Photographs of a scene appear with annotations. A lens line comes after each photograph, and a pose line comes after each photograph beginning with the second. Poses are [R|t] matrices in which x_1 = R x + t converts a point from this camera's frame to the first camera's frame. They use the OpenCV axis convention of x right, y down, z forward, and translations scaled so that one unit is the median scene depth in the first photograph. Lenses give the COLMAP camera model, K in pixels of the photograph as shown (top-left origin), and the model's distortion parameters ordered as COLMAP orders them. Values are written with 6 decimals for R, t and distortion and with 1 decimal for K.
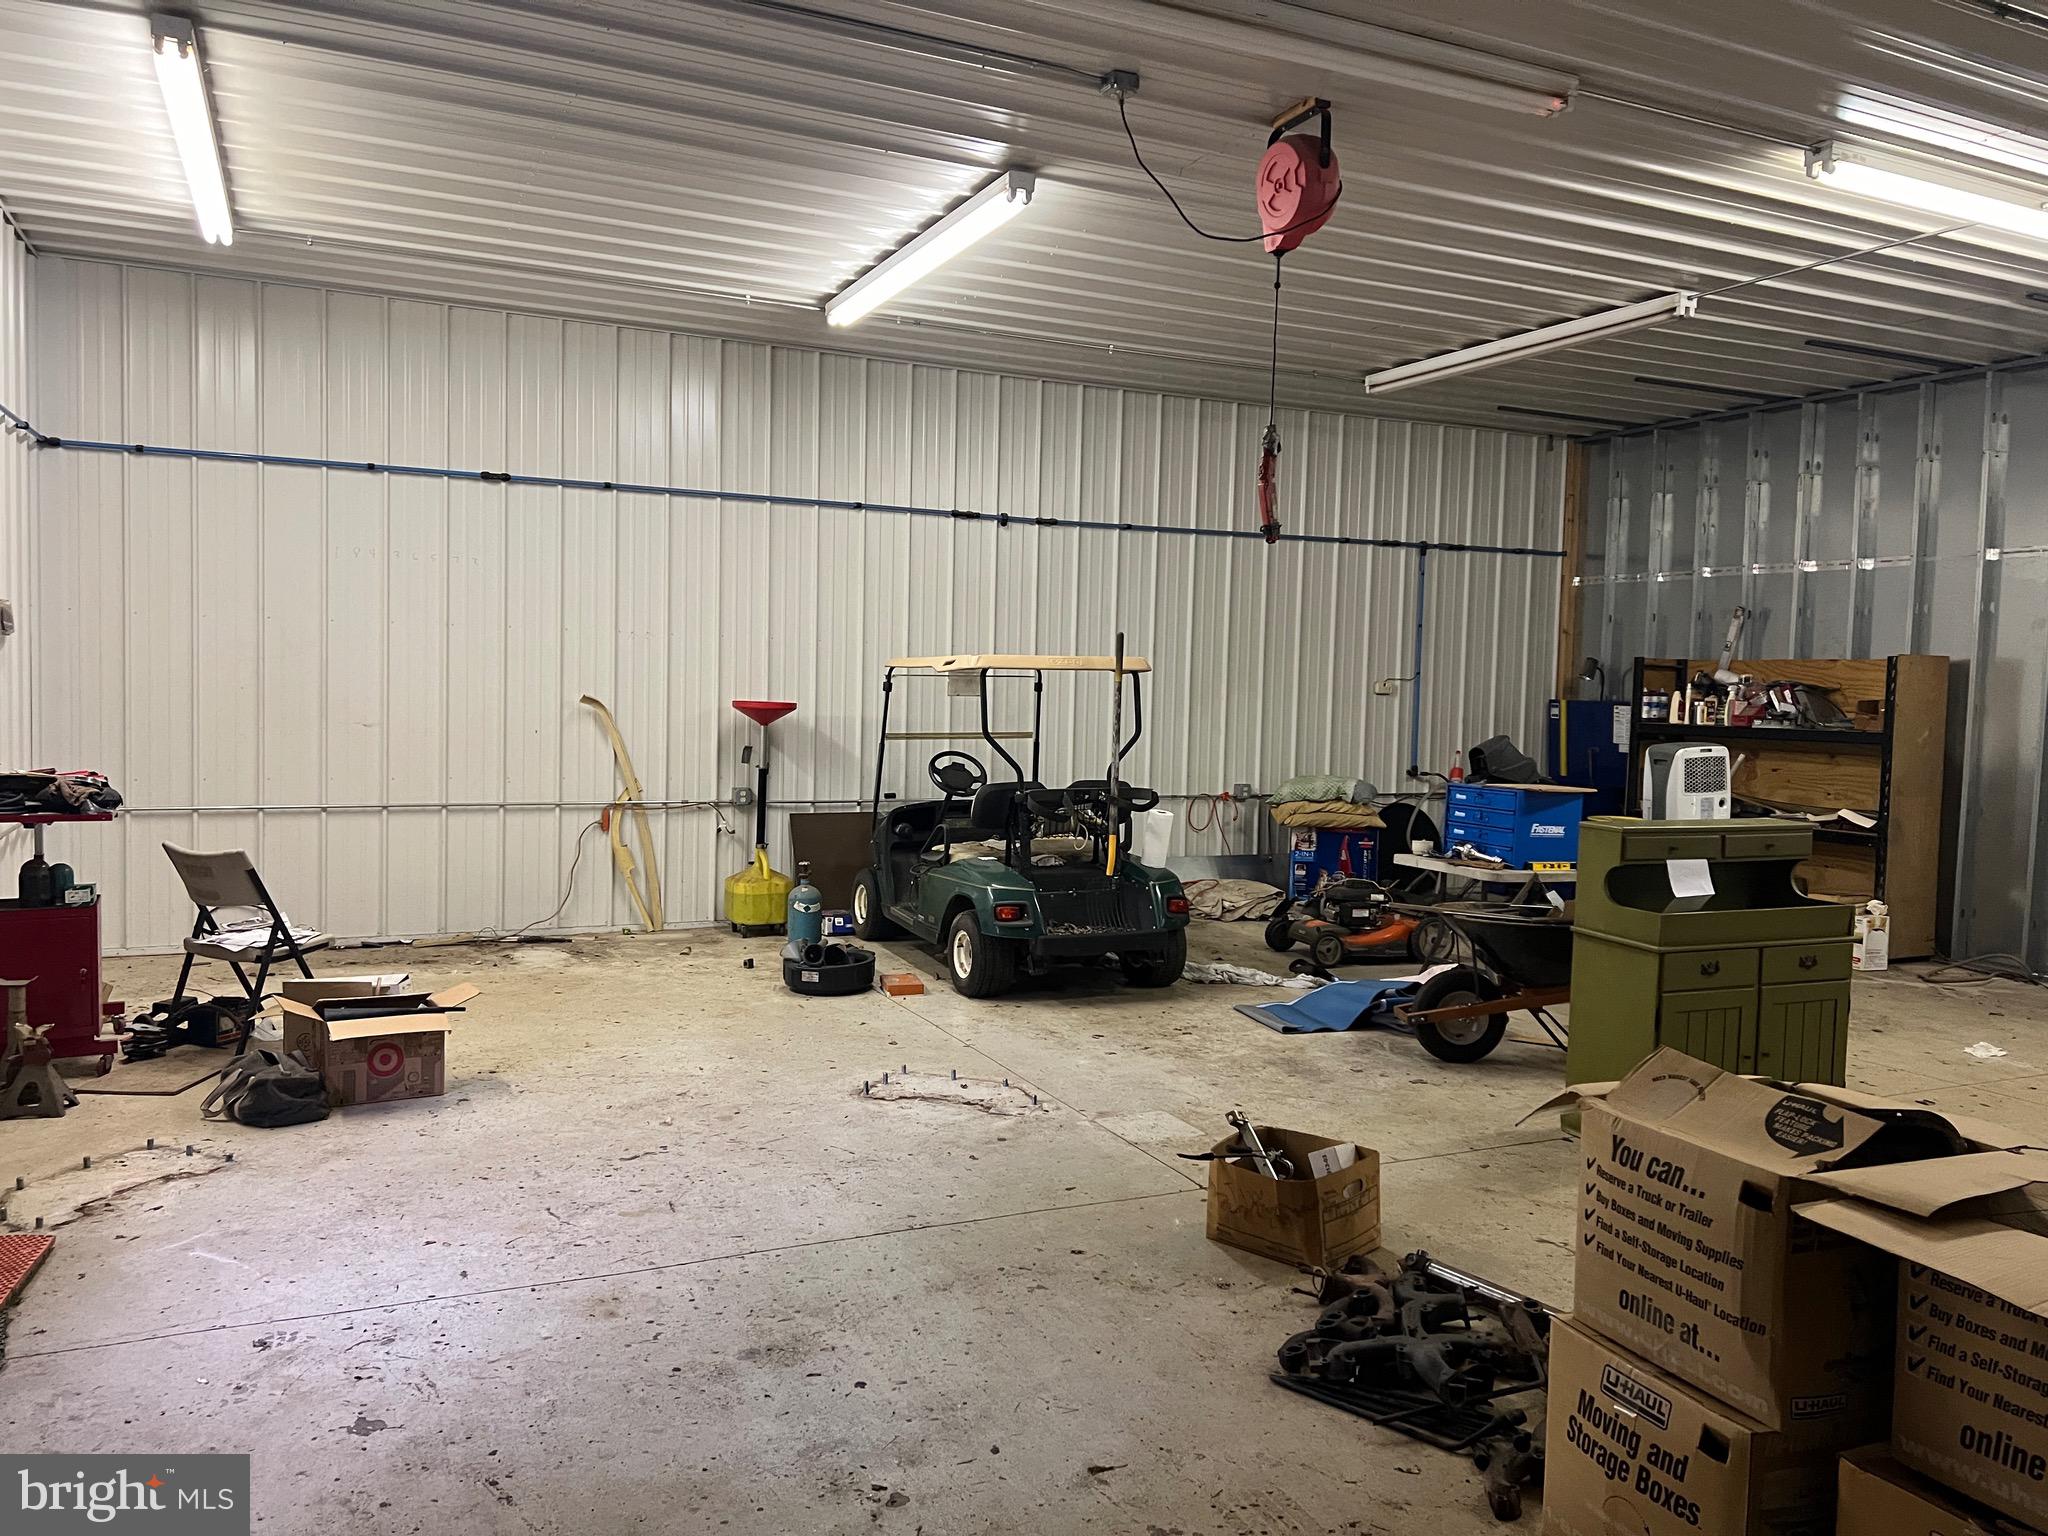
lens RADIAL K [[1527.9, 0, 1019.8], [0, 1527.9, 777.7], [0, 0, 1]] dist [0.051775, -0.051387]
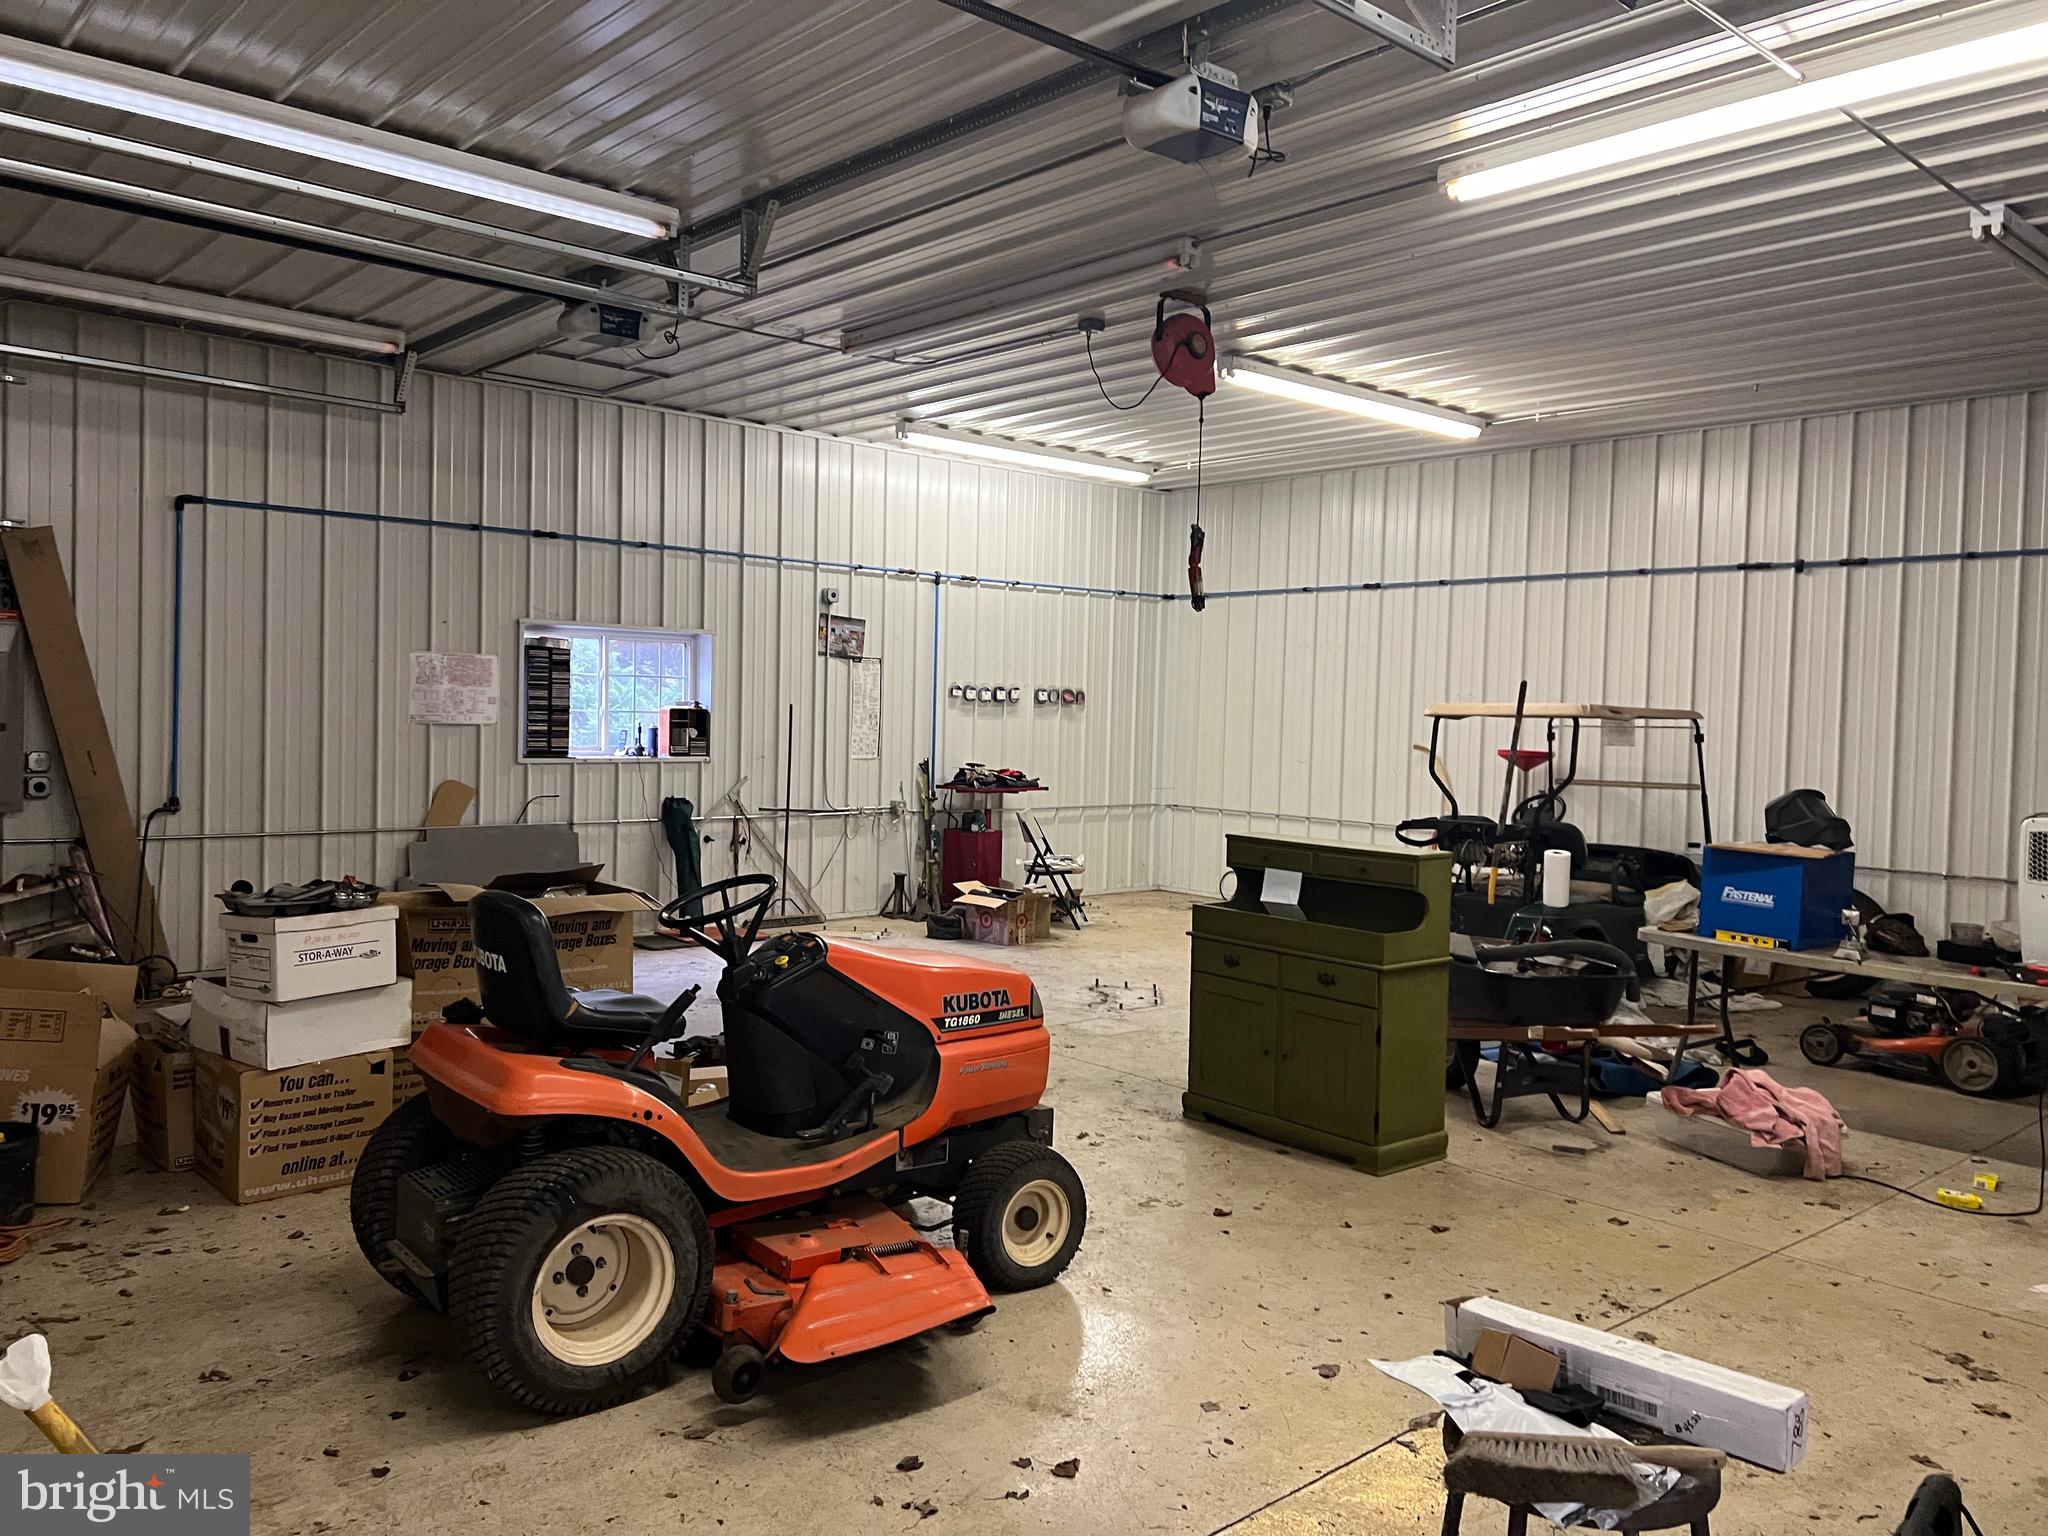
lens RADIAL K [[1527.9, 0, 1016.8], [0, 1527.9, 756.6], [0, 0, 1]] dist [0.051775, -0.051387]
pose [[0.266185, 0.013800, -0.963823, 1.004741], [-0.082998, 0.996512, -0.008654, -0.002077], [0.960342, 0.082299, 0.266402, 0.361122]]
